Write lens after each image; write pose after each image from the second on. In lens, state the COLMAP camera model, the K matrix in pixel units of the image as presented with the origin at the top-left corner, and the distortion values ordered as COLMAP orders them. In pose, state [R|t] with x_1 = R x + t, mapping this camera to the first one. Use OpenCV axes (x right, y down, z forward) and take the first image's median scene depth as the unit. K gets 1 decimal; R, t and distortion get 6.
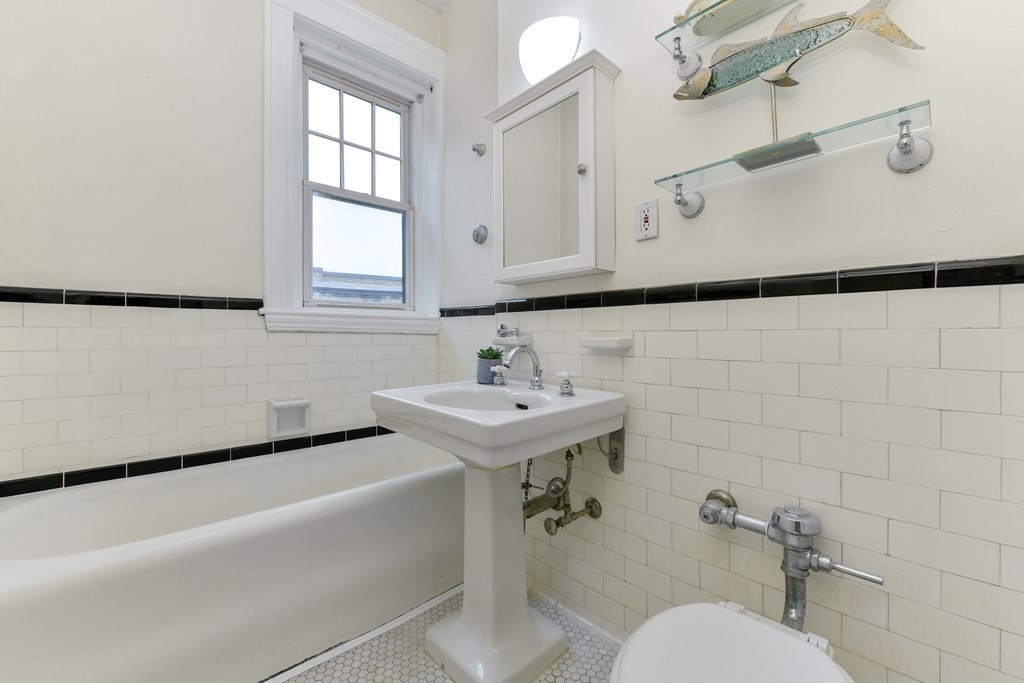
lens RADIAL K [[410.5, 0, 514.0], [0, 410.5, 336.4], [0, 0, 1]] dist [-0.001856, -0.000802]
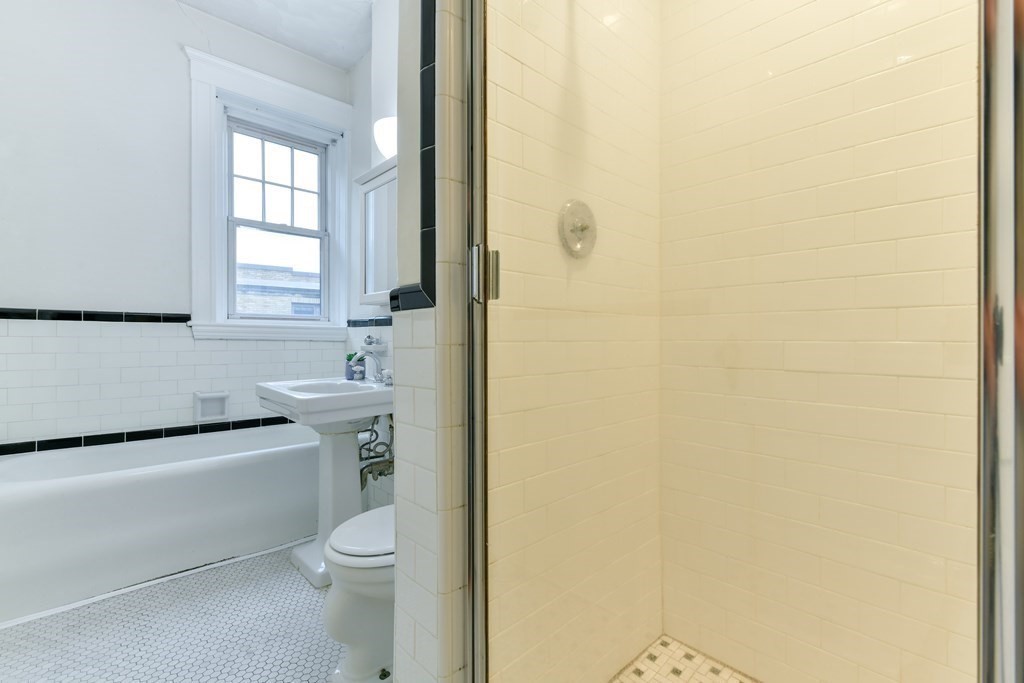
lens RADIAL K [[429.6, 0, 501.1], [0, 429.6, 343.3], [0, 0, 1]] dist [0.005345, -0.002119]
pose [[0.999943, 0.005496, 0.009120, 0.296561], [-0.005571, 0.999950, 0.008247, -0.013562], [-0.009074, -0.008297, 0.999924, -0.305637]]
